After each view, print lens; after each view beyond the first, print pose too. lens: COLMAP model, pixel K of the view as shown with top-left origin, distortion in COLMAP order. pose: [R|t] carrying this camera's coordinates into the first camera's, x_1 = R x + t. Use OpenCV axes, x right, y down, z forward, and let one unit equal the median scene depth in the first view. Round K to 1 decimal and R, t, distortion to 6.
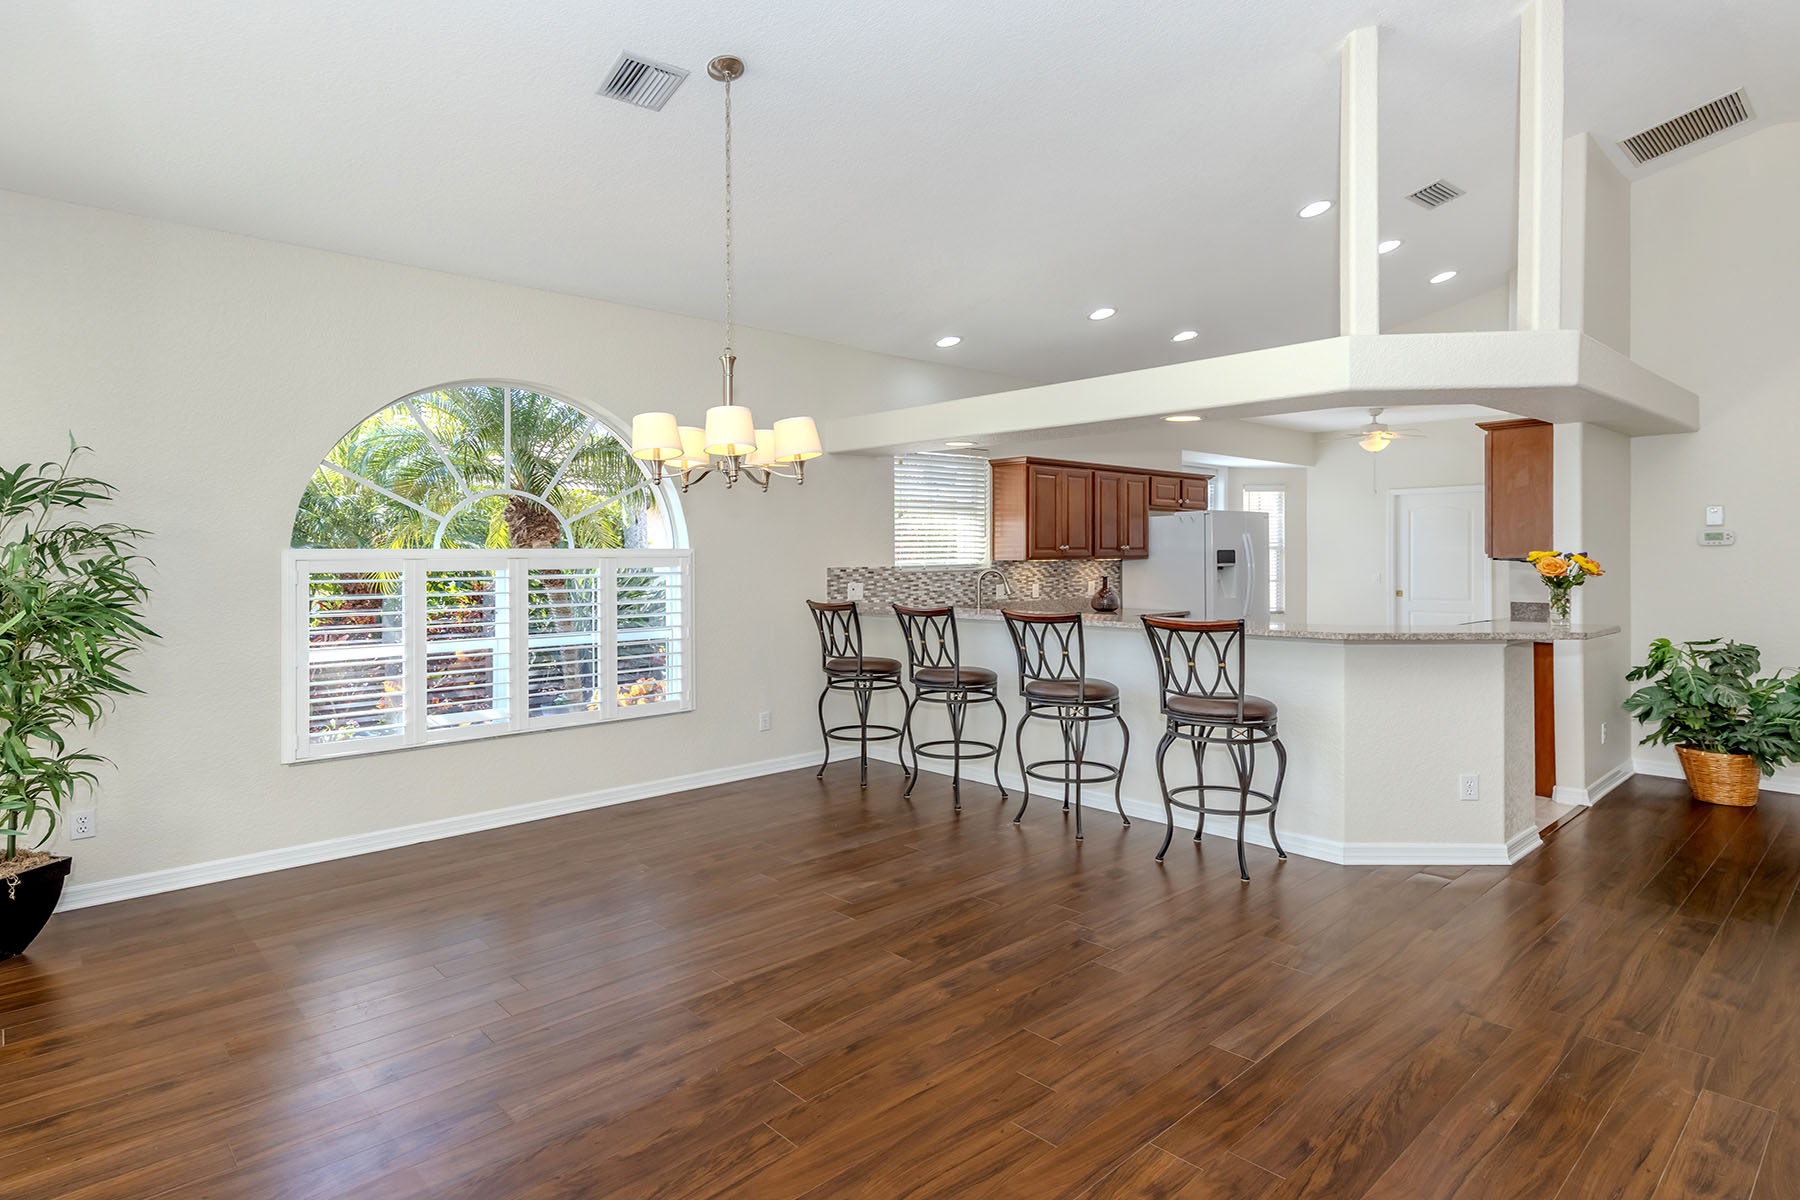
lens RADIAL K [[965.4, 0, 879.4], [0, 965.4, 571.9], [0, 0, 1]] dist [0.000812, 0.000804]
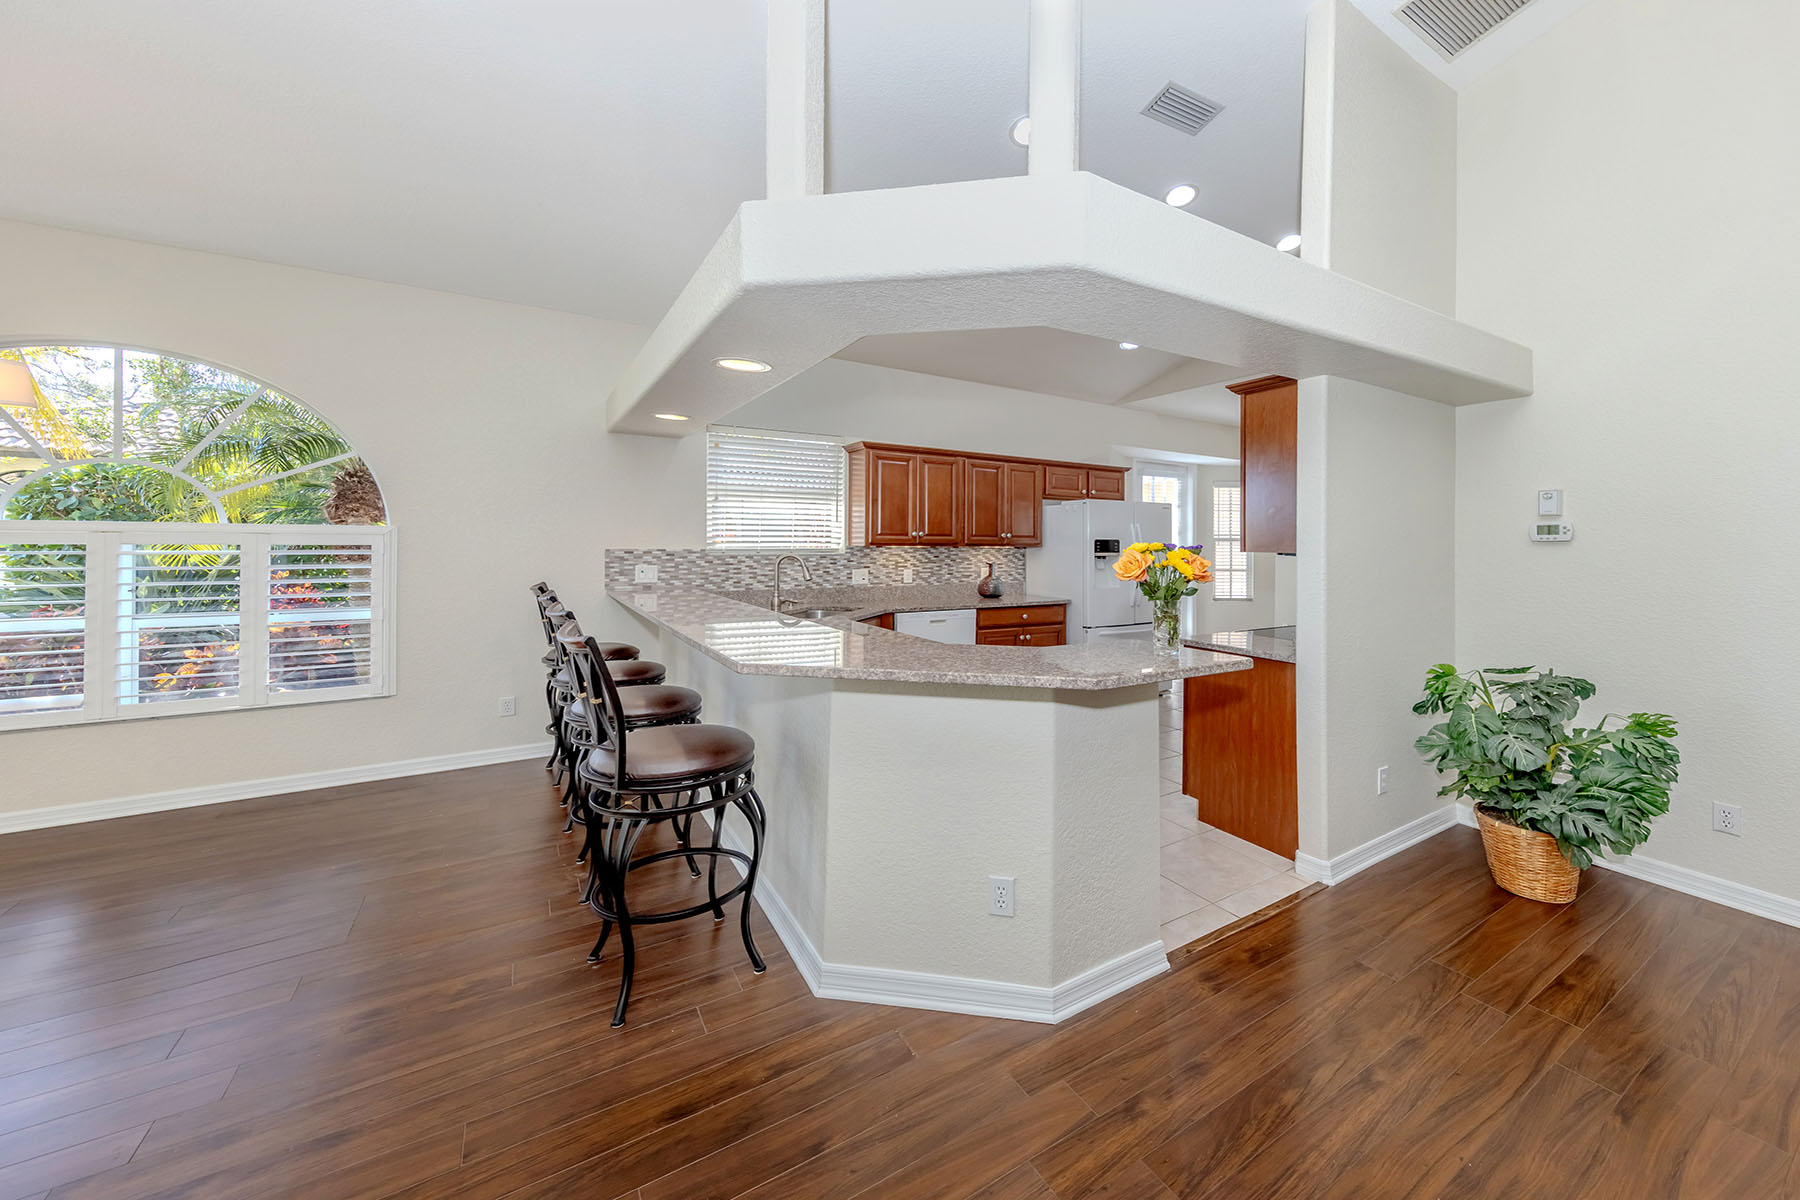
lens RADIAL K [[698.6, 0, 1016.2], [0, 698.6, 541.9], [0, 0, 1]] dist [0.002641, 0.000304]
pose [[0.992633, 0.018195, -0.119788, 0.508363], [-0.020228, 0.999671, -0.015776, -0.009981], [0.119461, 0.018082, 0.992674, 0.392903]]
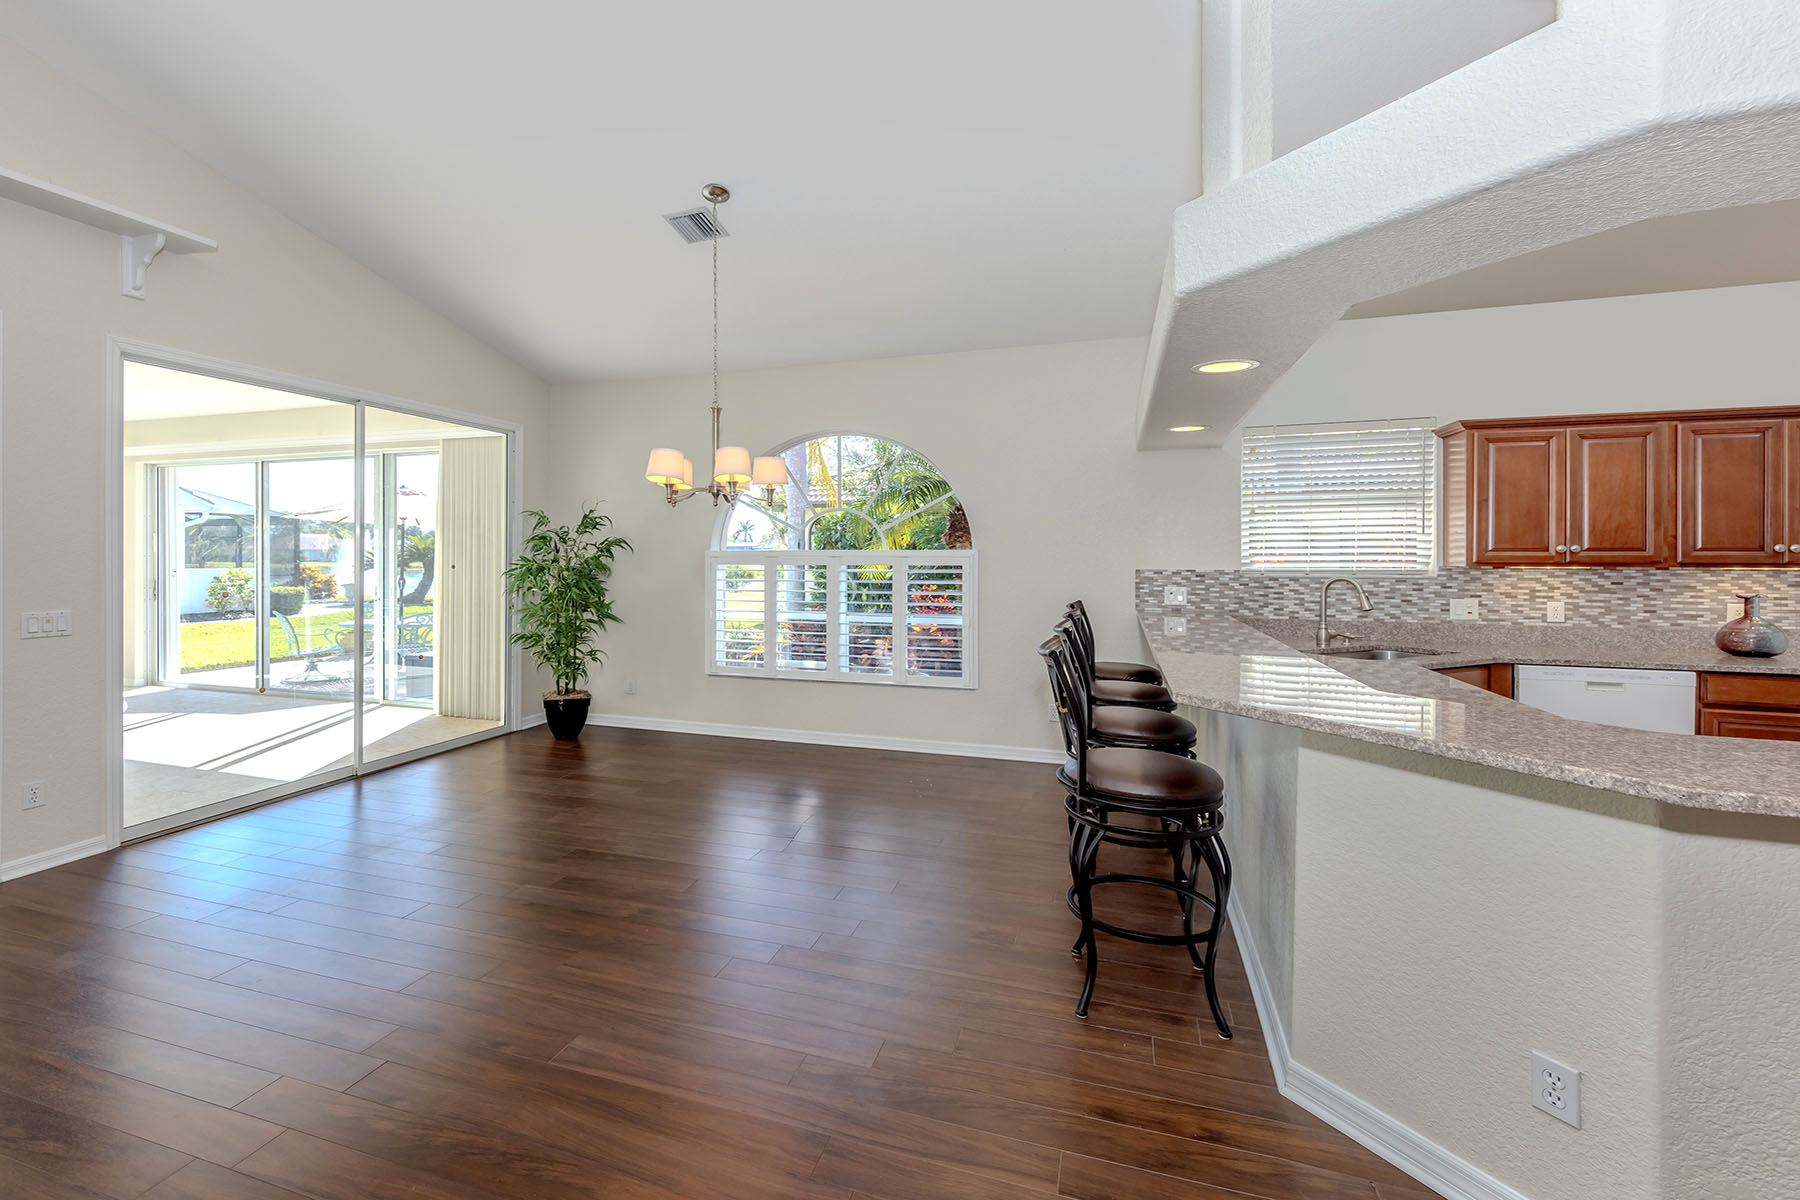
lens RADIAL K [[805.5, 0, 836.2], [0, 805.5, 564.8], [0, 0, 1]] dist [0.007803, -0.000724]
pose [[0.477886, 0.018701, -0.878223, 0.587962], [-0.019671, 0.999750, 0.010585, -0.013305], [0.878202, 0.012217, 0.478134, 0.395903]]
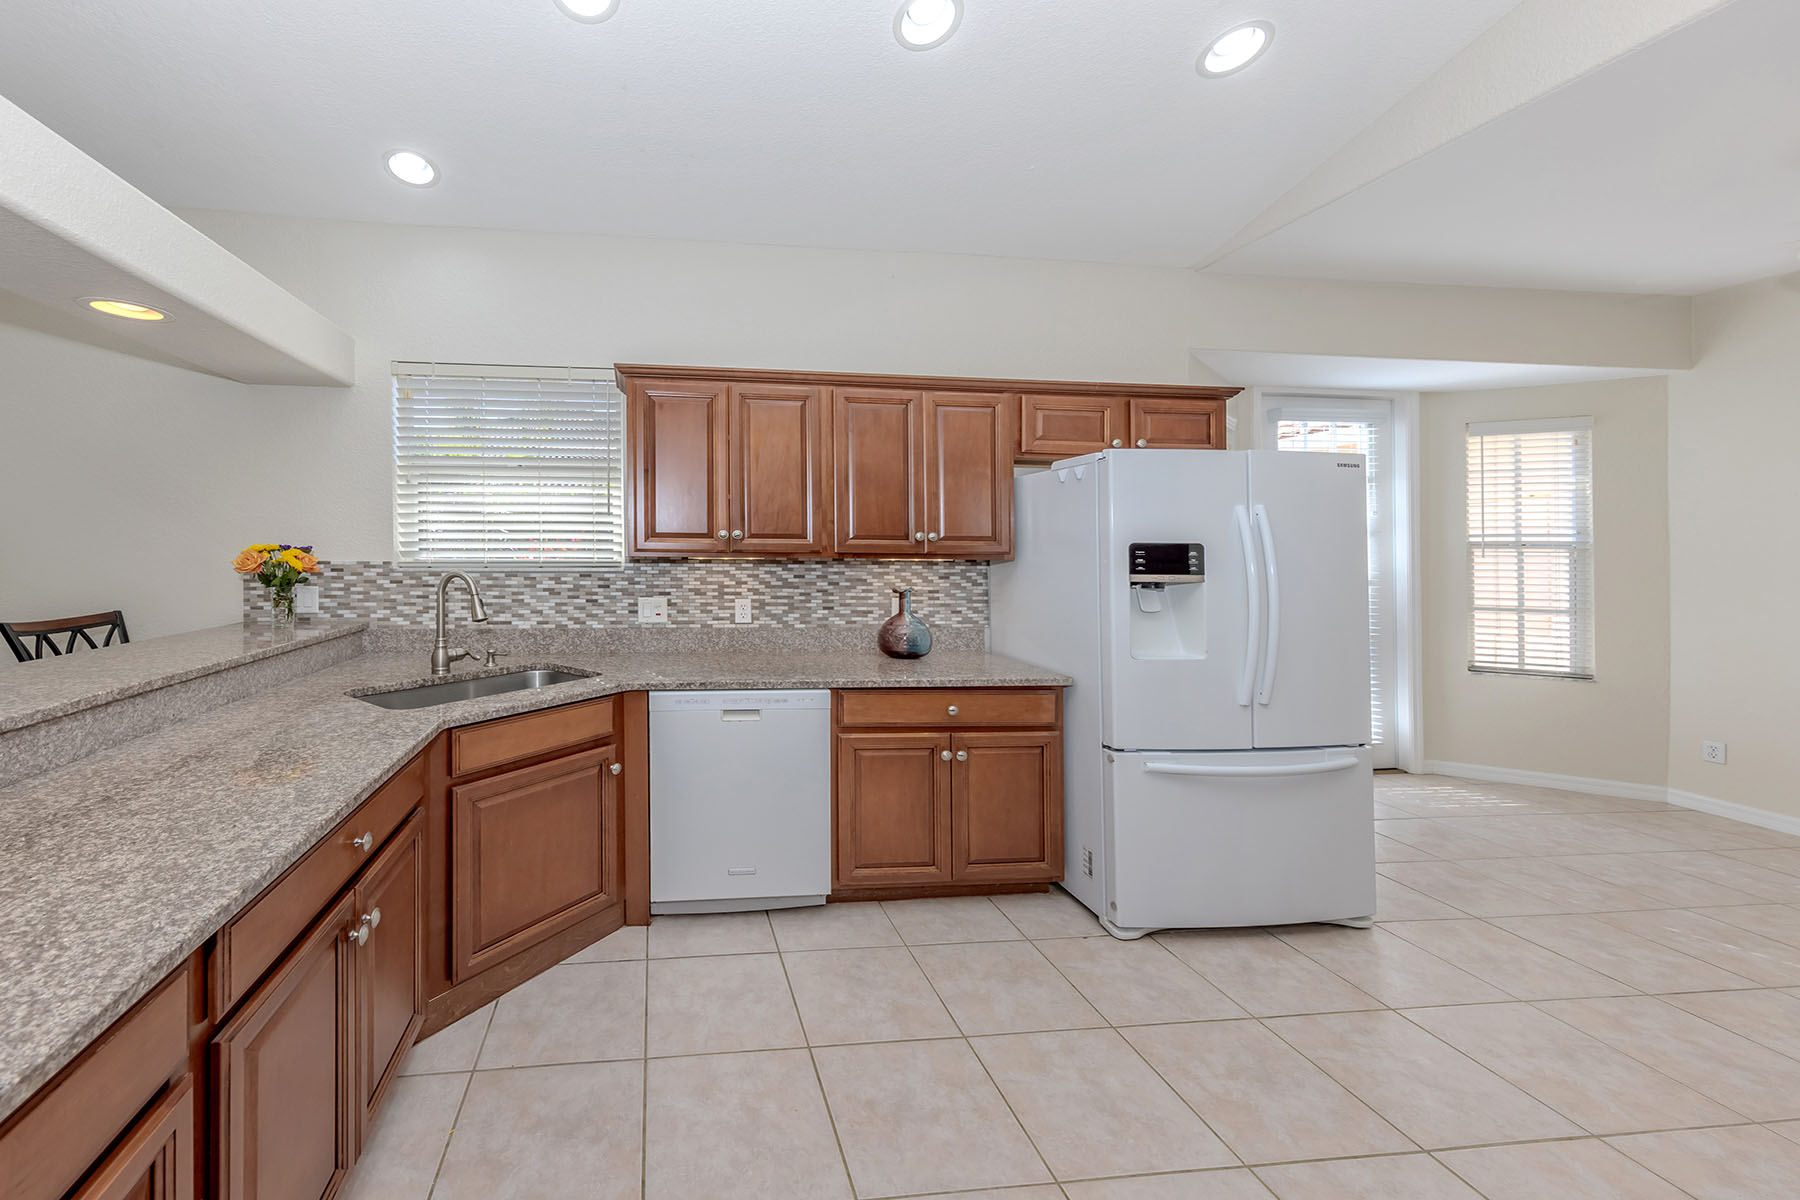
lens RADIAL K [[678.7, 0, 724.6], [0, 678.7, 540.5], [0, 0, 1]] dist [0.004036, -0.000015]
pose [[0.807078, 0.008214, -0.590387, 0.546178], [-0.024856, 0.999489, -0.020074, -0.019150], [0.589921, 0.030876, 0.806870, 0.935932]]
